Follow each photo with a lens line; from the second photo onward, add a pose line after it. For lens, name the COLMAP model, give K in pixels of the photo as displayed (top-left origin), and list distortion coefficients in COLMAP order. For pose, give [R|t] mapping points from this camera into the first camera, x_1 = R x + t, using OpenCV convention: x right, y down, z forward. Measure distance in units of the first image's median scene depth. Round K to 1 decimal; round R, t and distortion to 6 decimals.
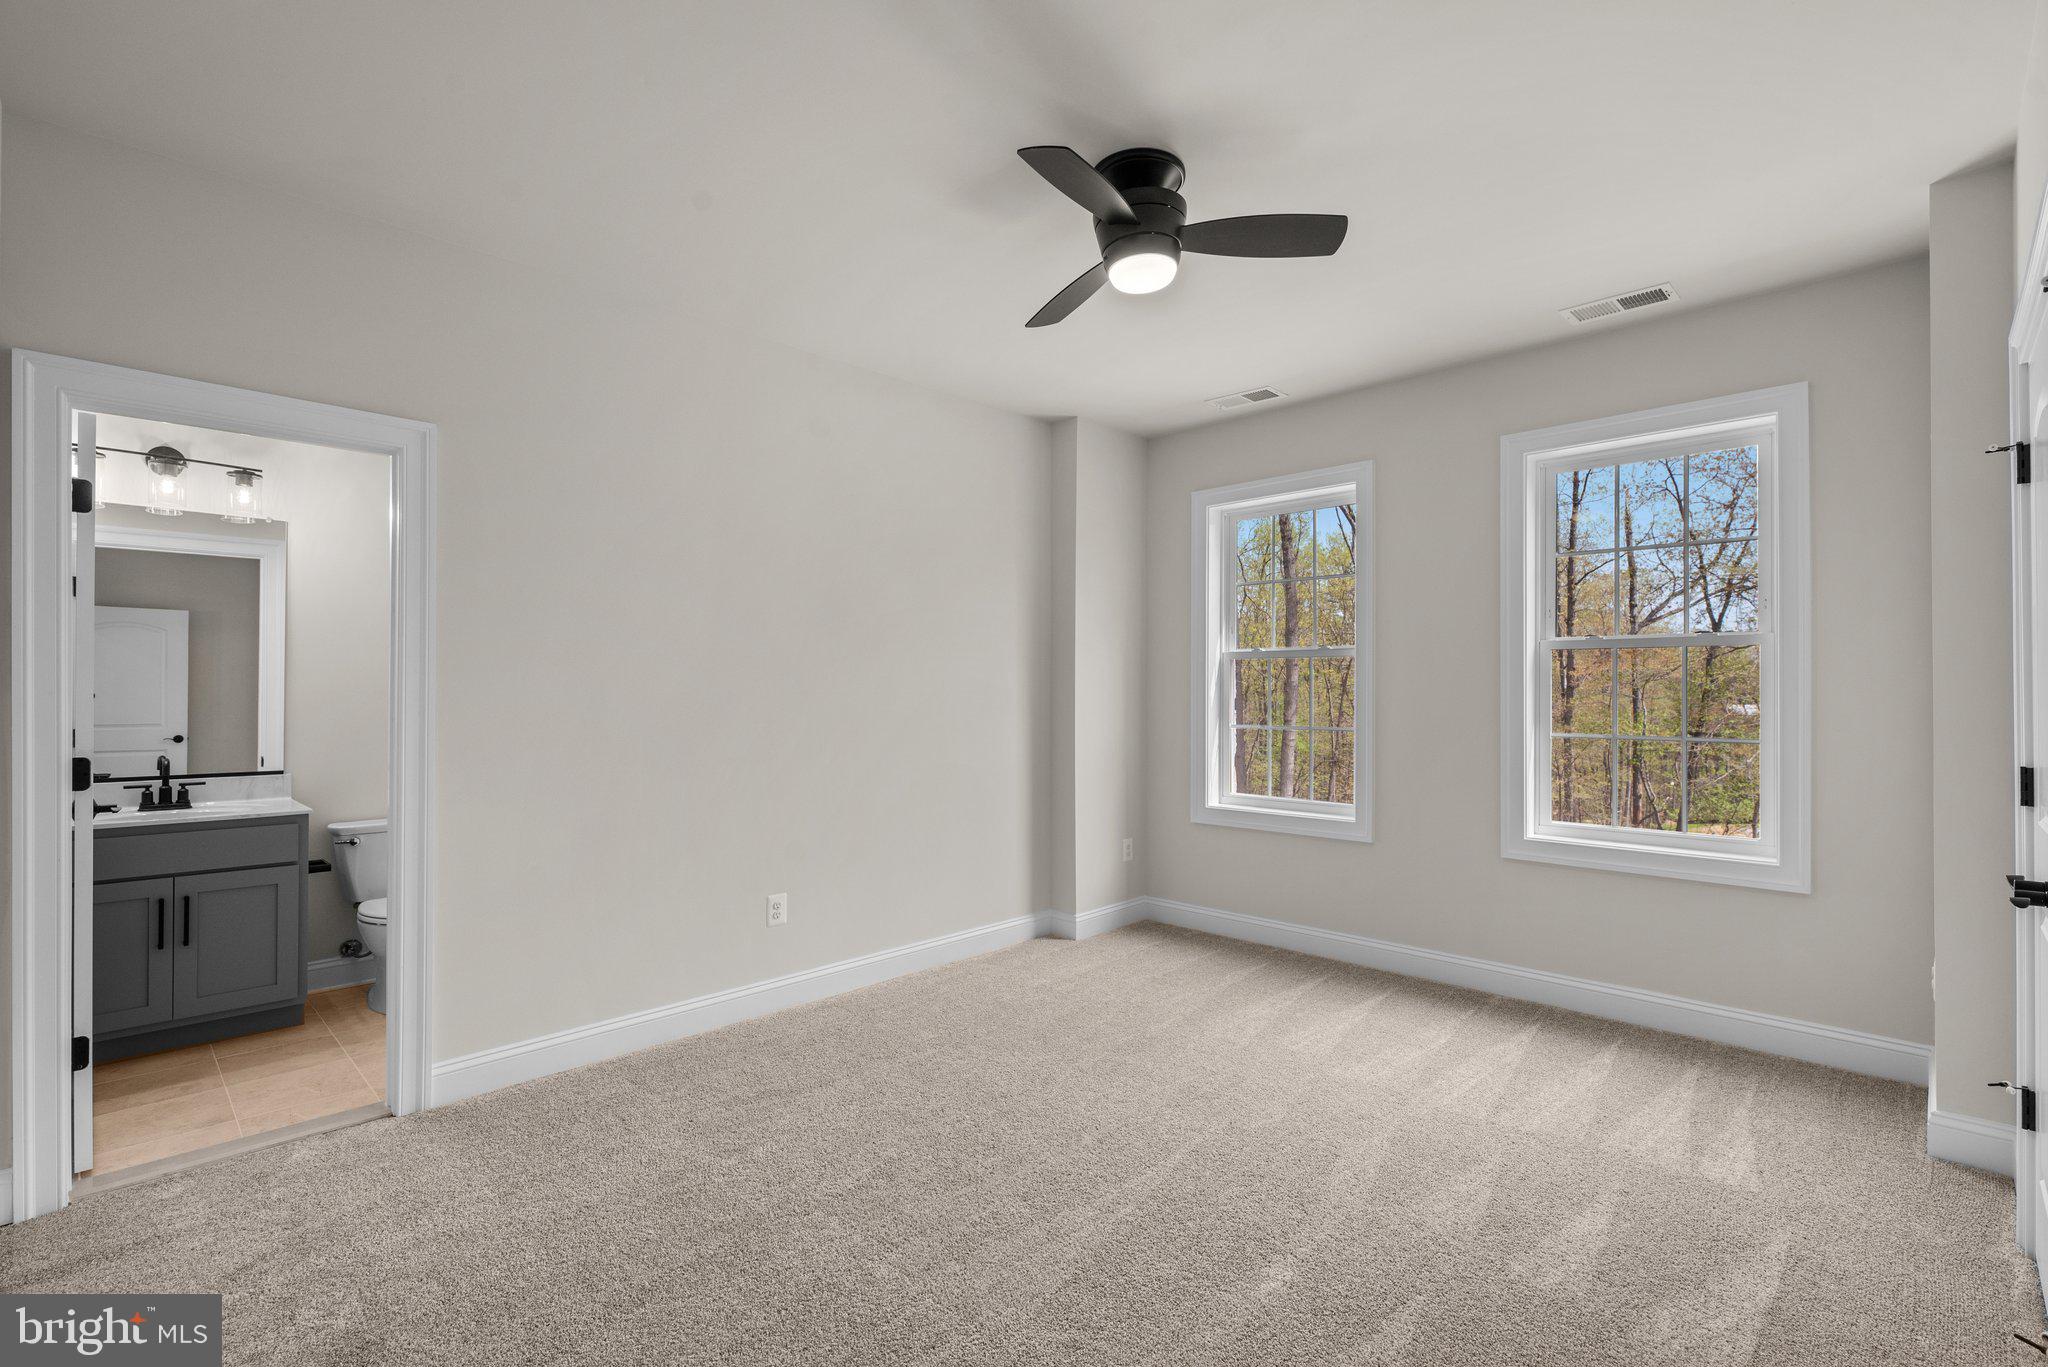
lens RADIAL K [[926.3, 0, 1024.0], [0, 926.3, 683.5], [0, 0, 1]] dist [0.001474, -0.001328]
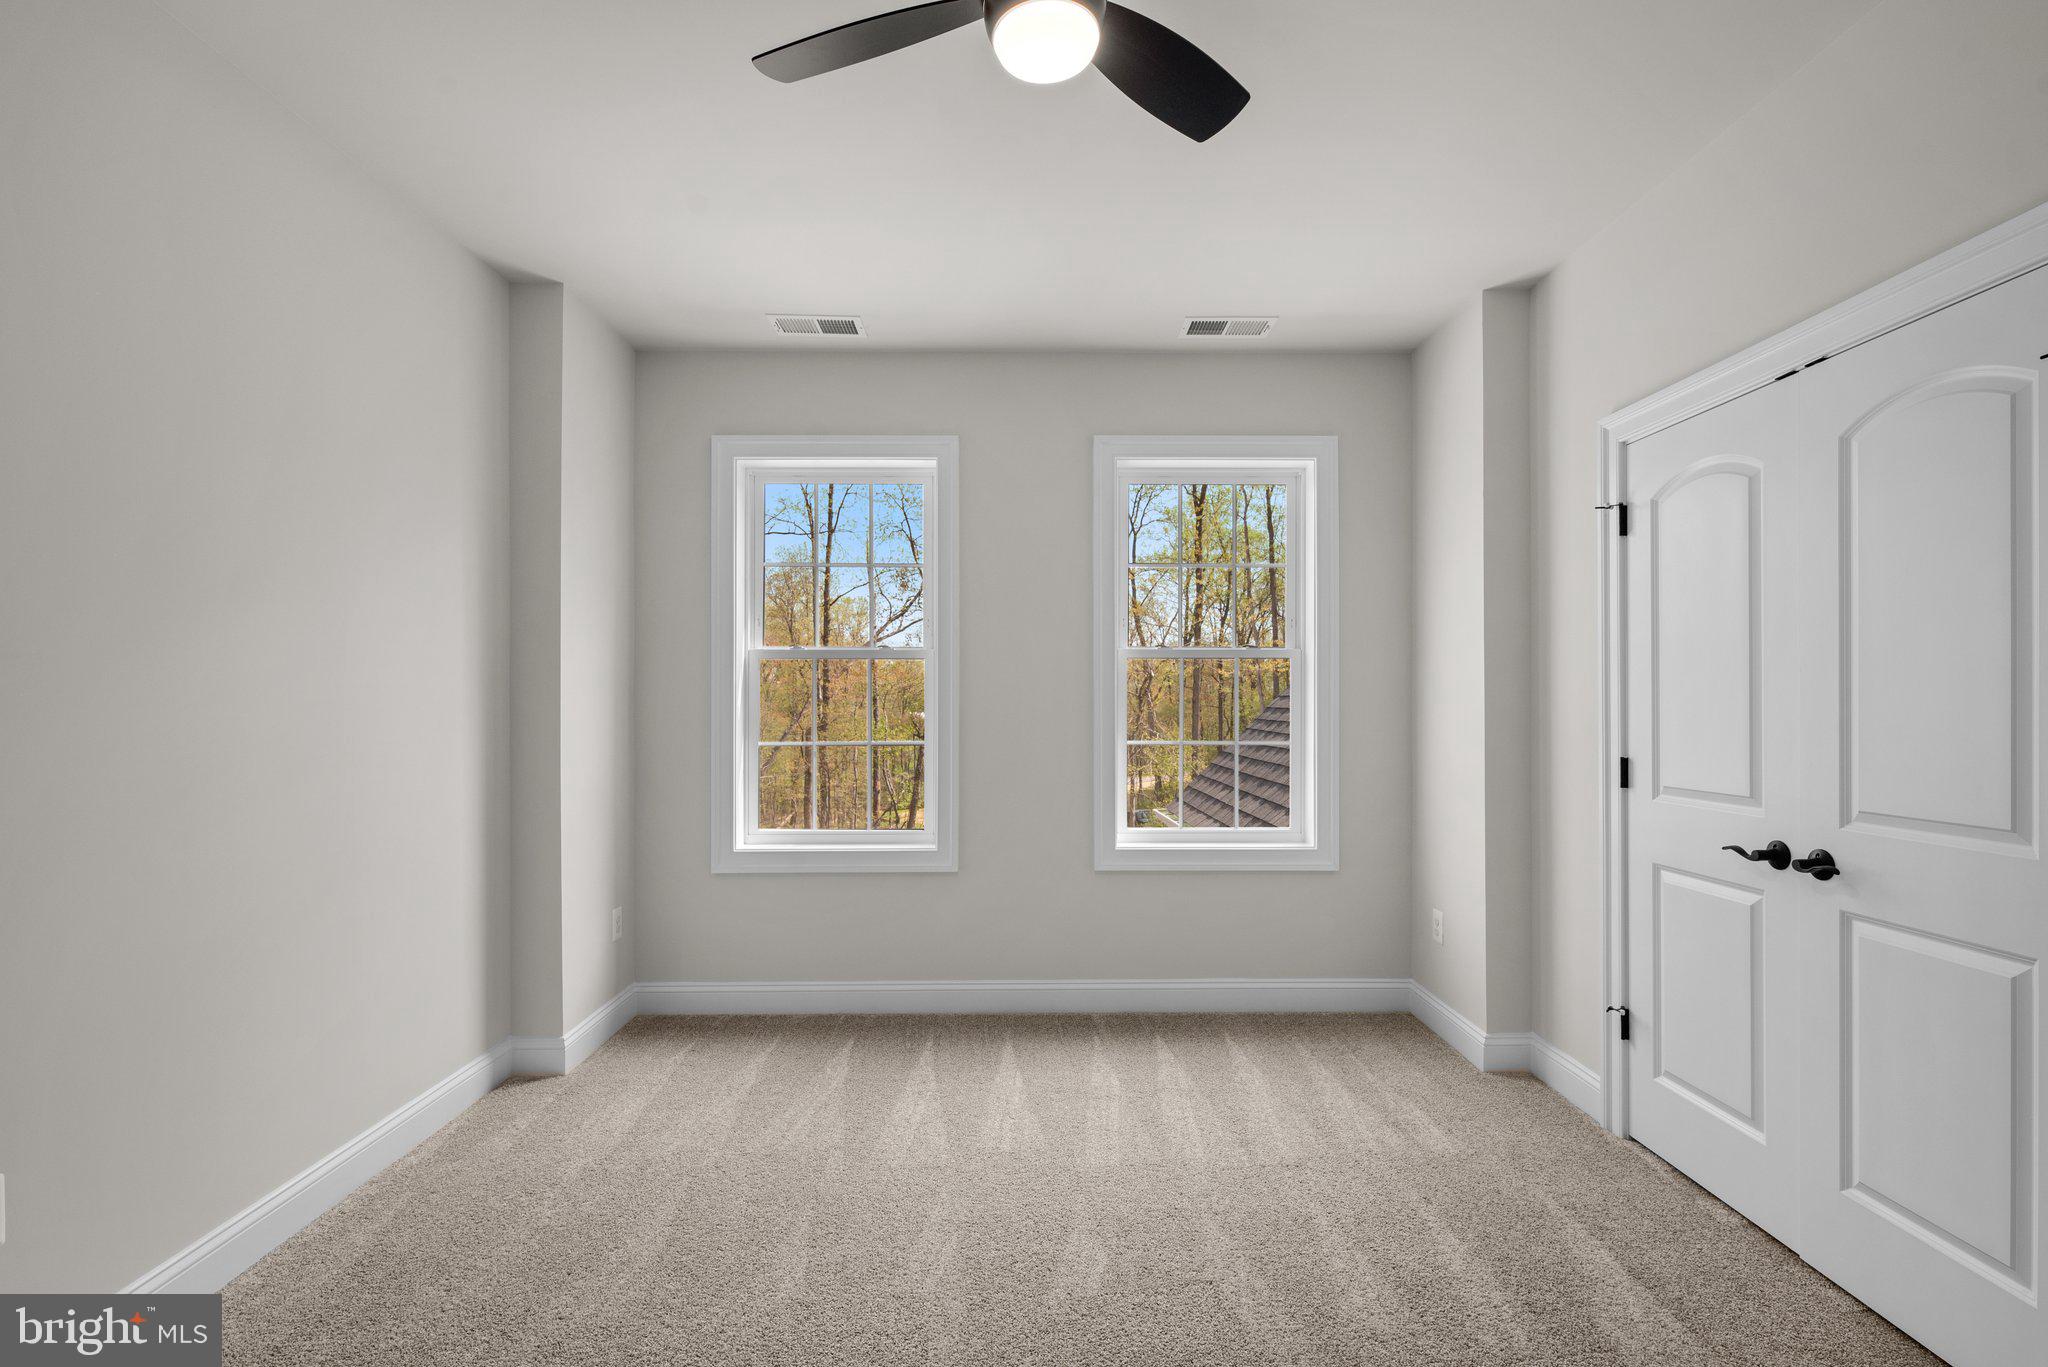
lens RADIAL K [[930.7, 0, 1035.6], [0, 930.7, 704.8], [0, 0, 1]] dist [0.002454, -0.000734]
pose [[0.706097, -0.003679, 0.708106, -0.178054], [-0.004611, 0.999941, 0.009793, 0.003758], [-0.708101, -0.010180, 0.706038, 0.292513]]
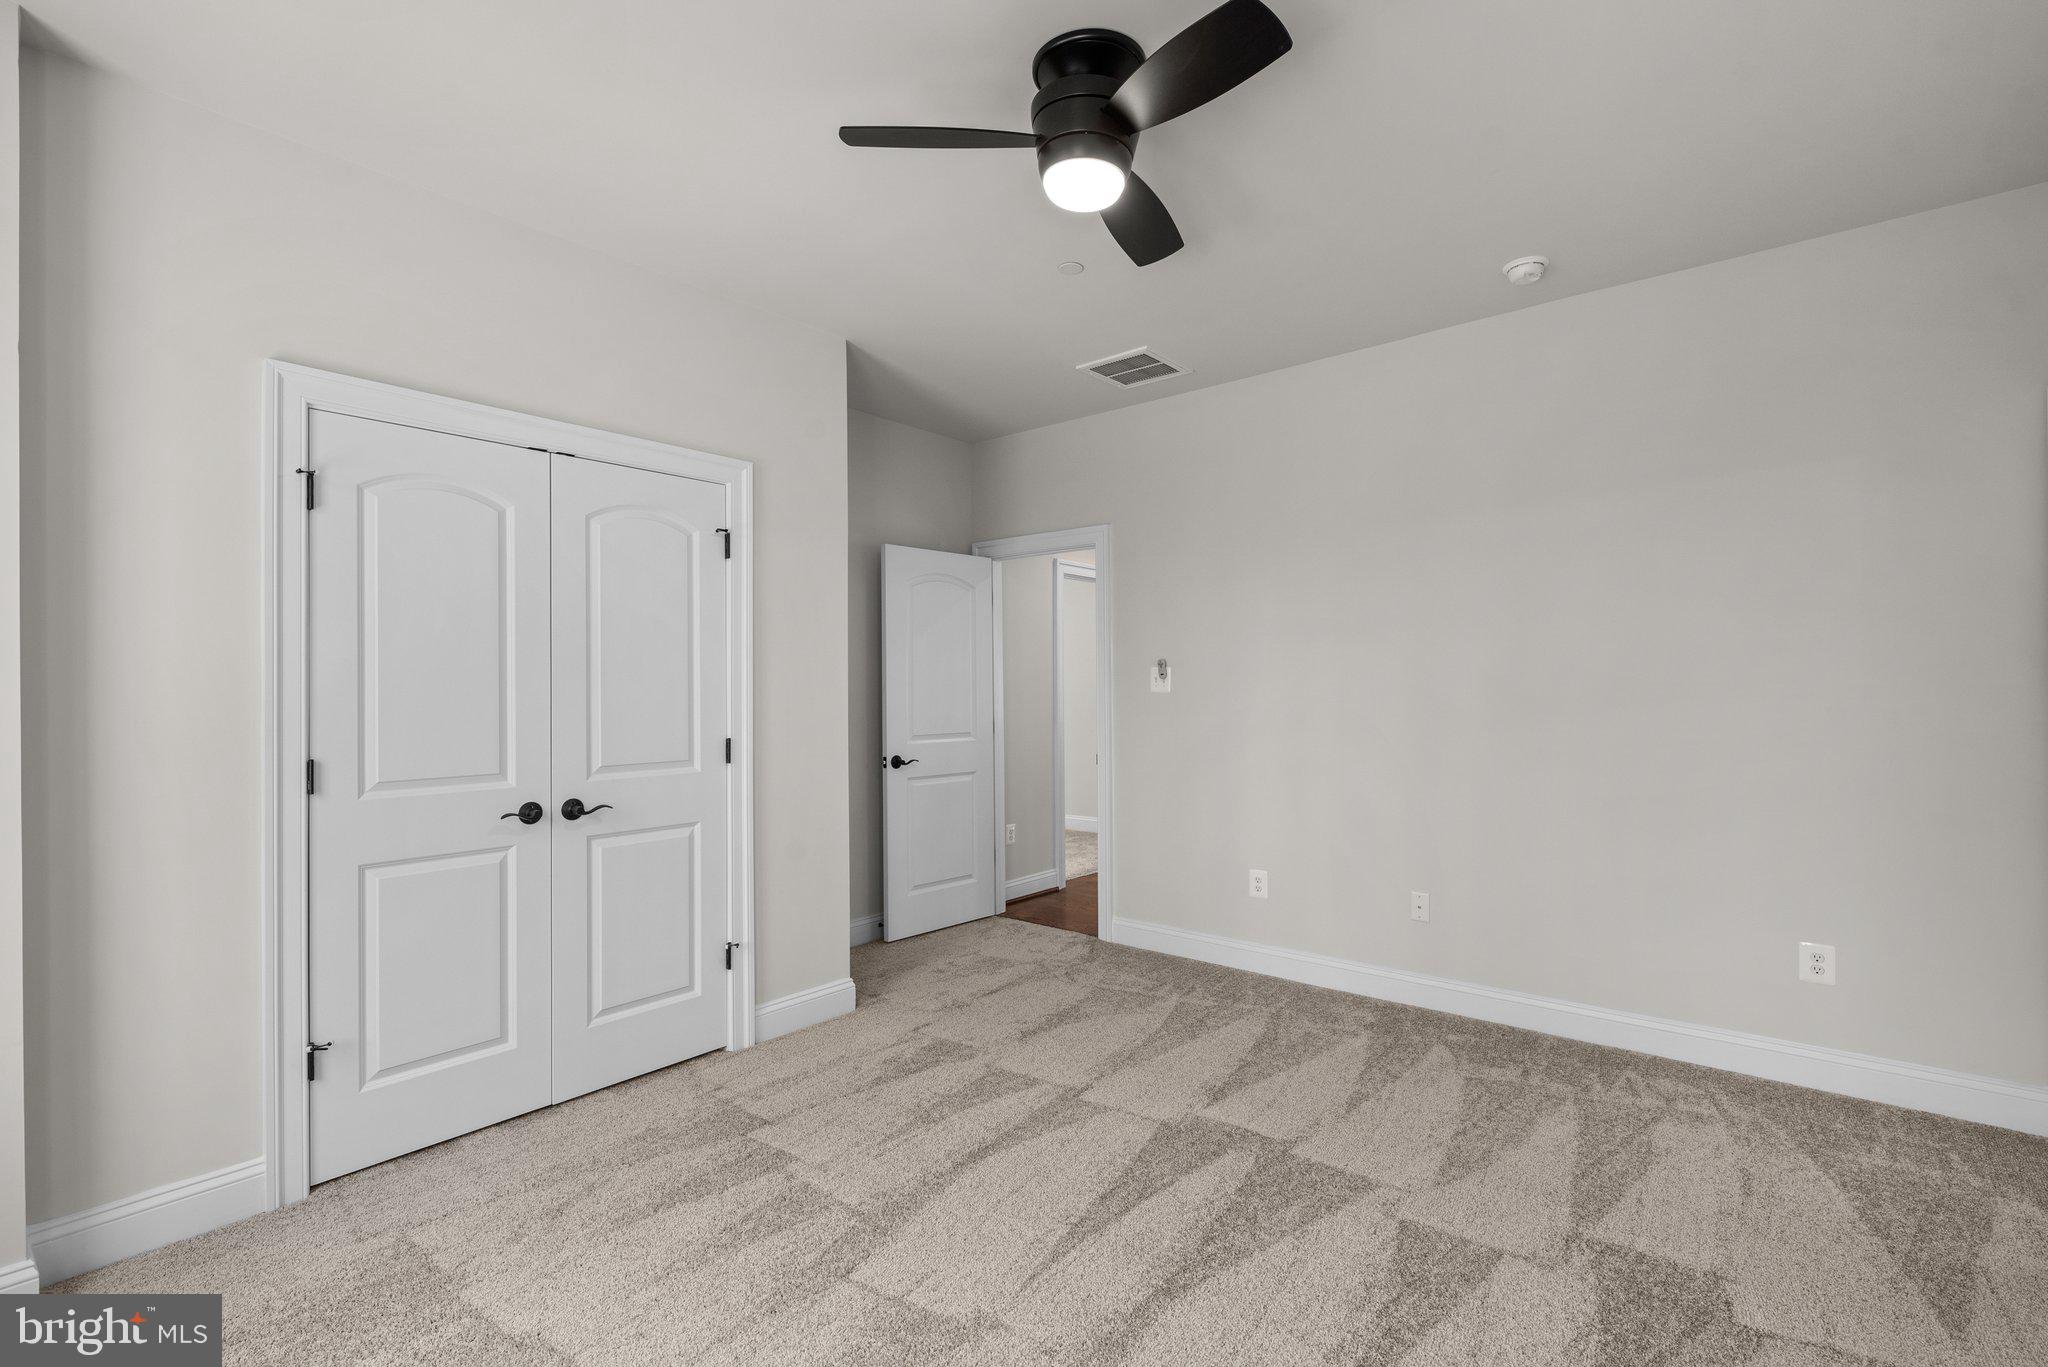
lens RADIAL K [[930.8, 0, 1024.0], [0, 930.8, 683.5], [0, 0, 1]] dist [0.000481, -0.000092]
pose [[-0.997017, 0.006376, -0.076924, 0.132830], [0.007358, 0.999895, -0.012482, 0.007800], [0.076836, -0.013010, -0.996959, 0.965392]]
